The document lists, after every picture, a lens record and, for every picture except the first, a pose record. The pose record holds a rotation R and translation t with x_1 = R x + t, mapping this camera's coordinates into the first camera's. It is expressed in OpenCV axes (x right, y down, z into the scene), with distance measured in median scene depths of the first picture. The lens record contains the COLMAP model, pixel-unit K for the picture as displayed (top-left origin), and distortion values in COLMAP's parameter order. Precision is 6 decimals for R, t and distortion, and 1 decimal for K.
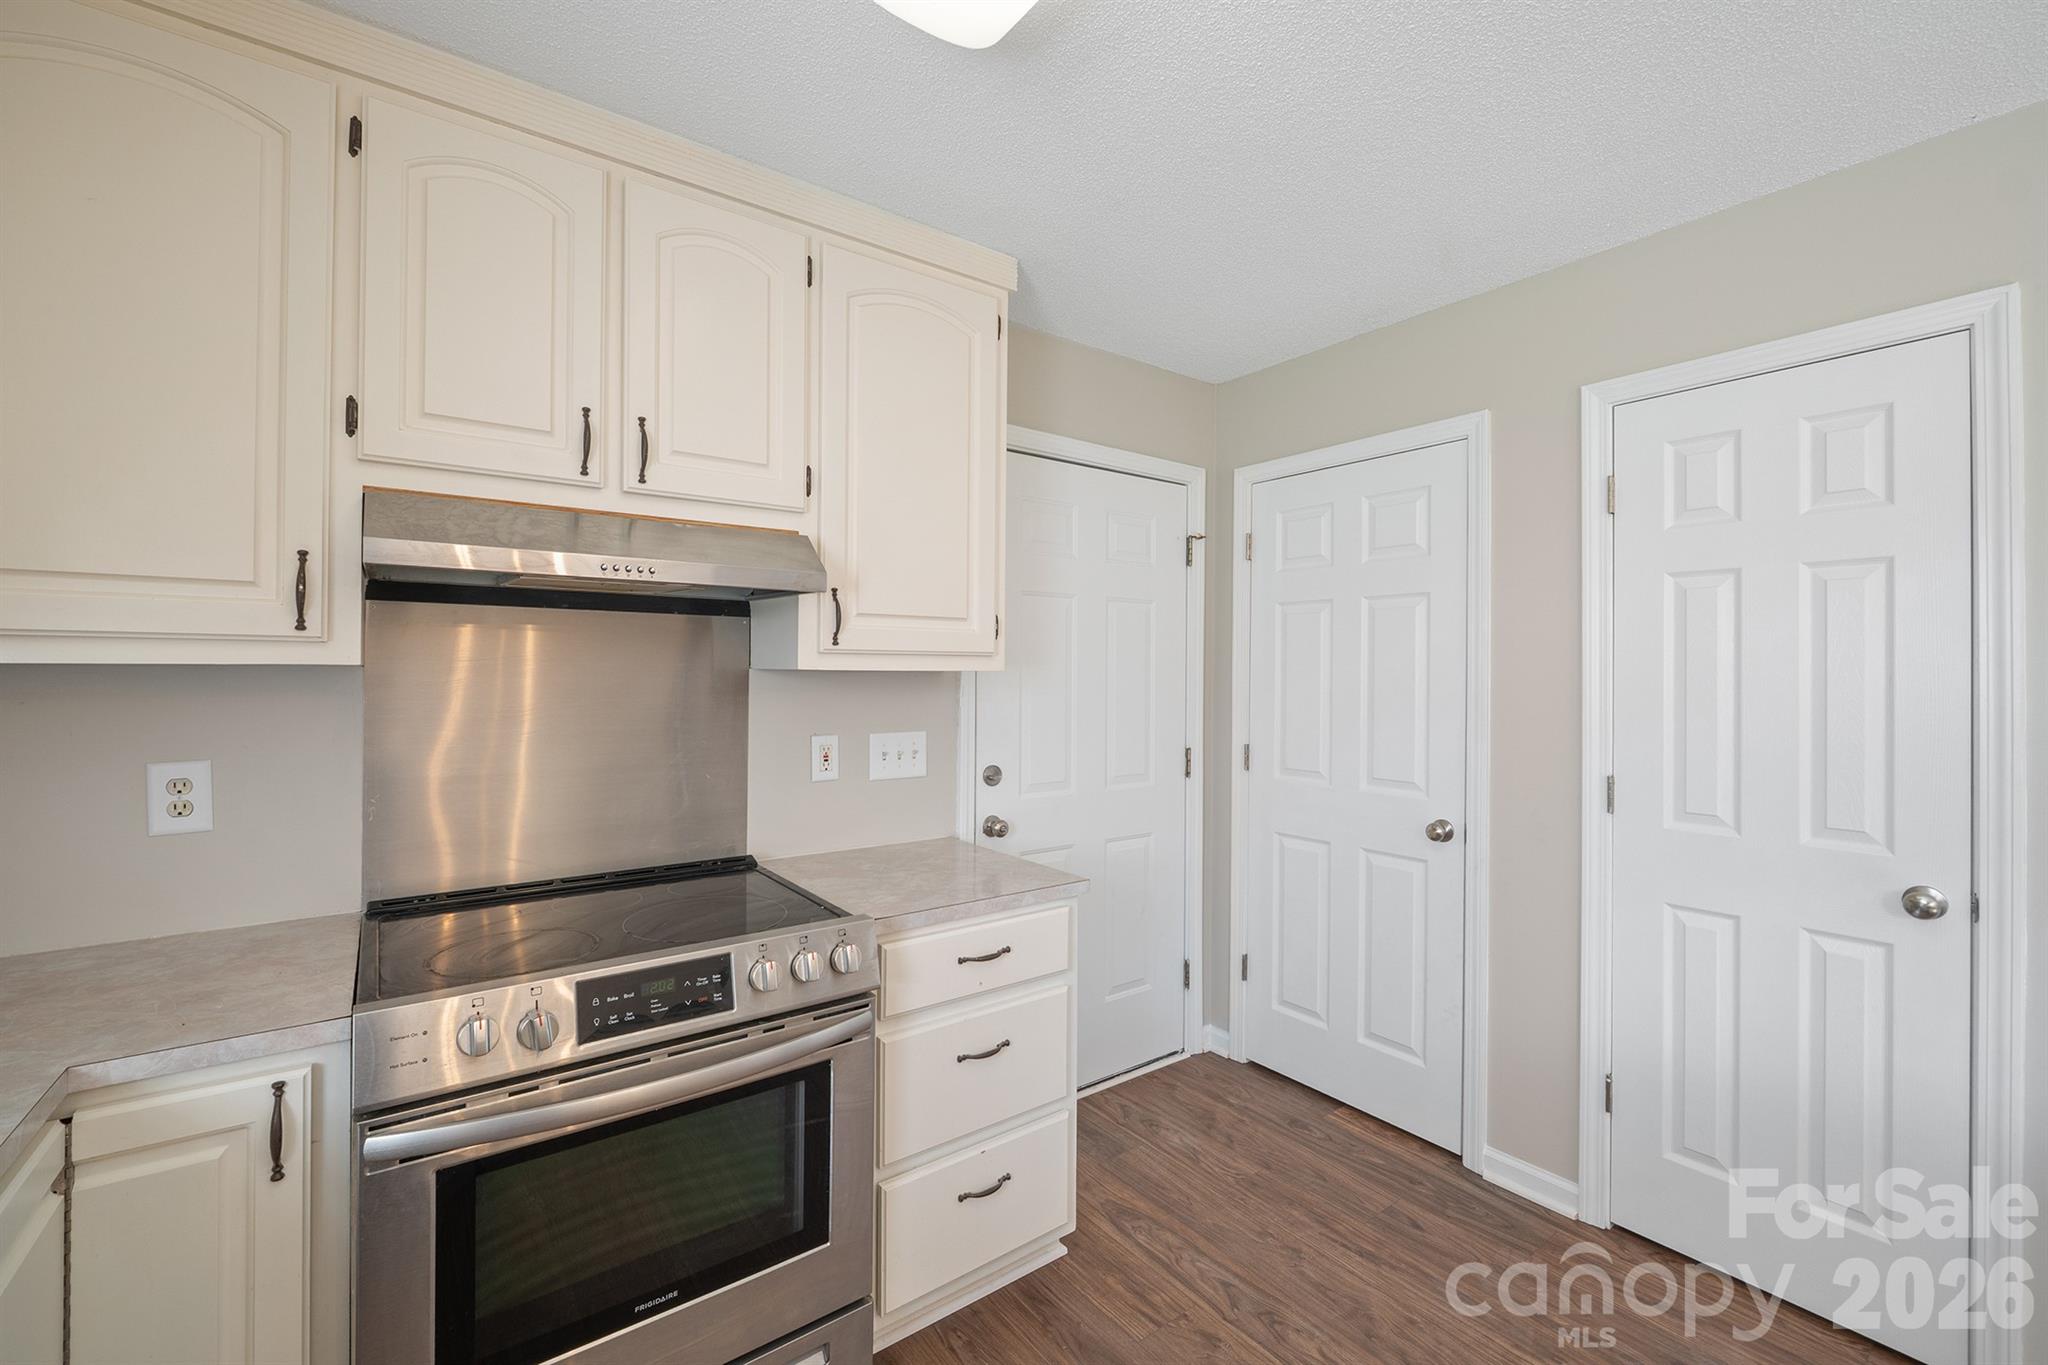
lens RADIAL K [[860.9, 0, 1032.2], [0, 860.9, 672.3], [0, 0, 1]] dist [-0.008446, 0.000428]
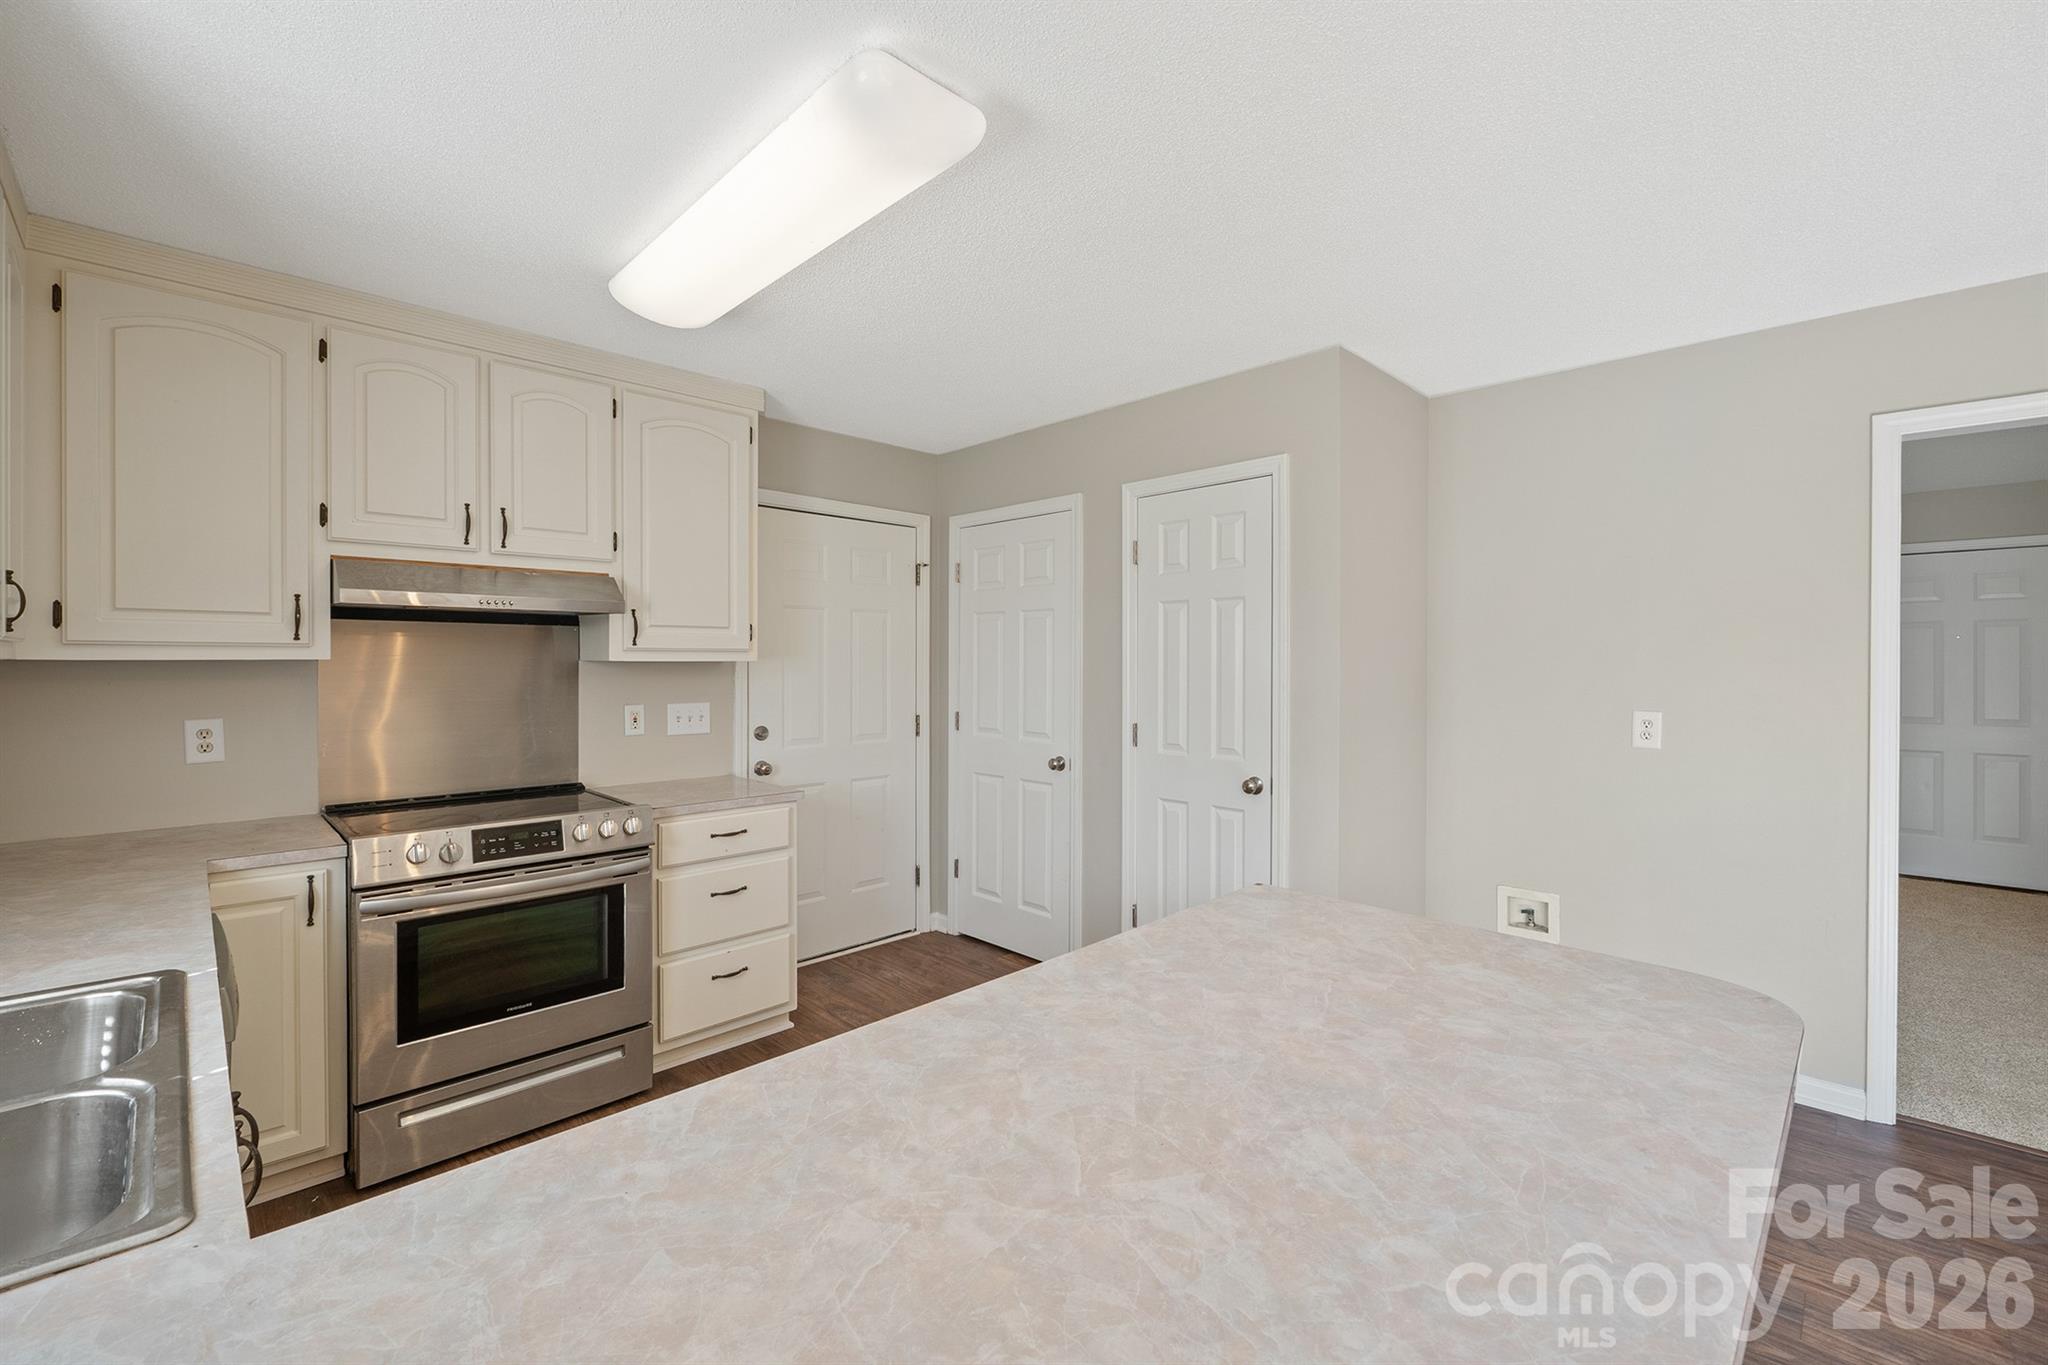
lens RADIAL K [[860.9, 0, 1030.8], [0, 860.9, 672.6], [0, 0, 1]] dist [-0.008446, 0.000428]
pose [[0.990521, -0.006241, 0.137219, 0.287963], [0.004383, 0.999895, 0.013834, -0.000044], [-0.137291, -0.013101, 0.990444, -0.694994]]
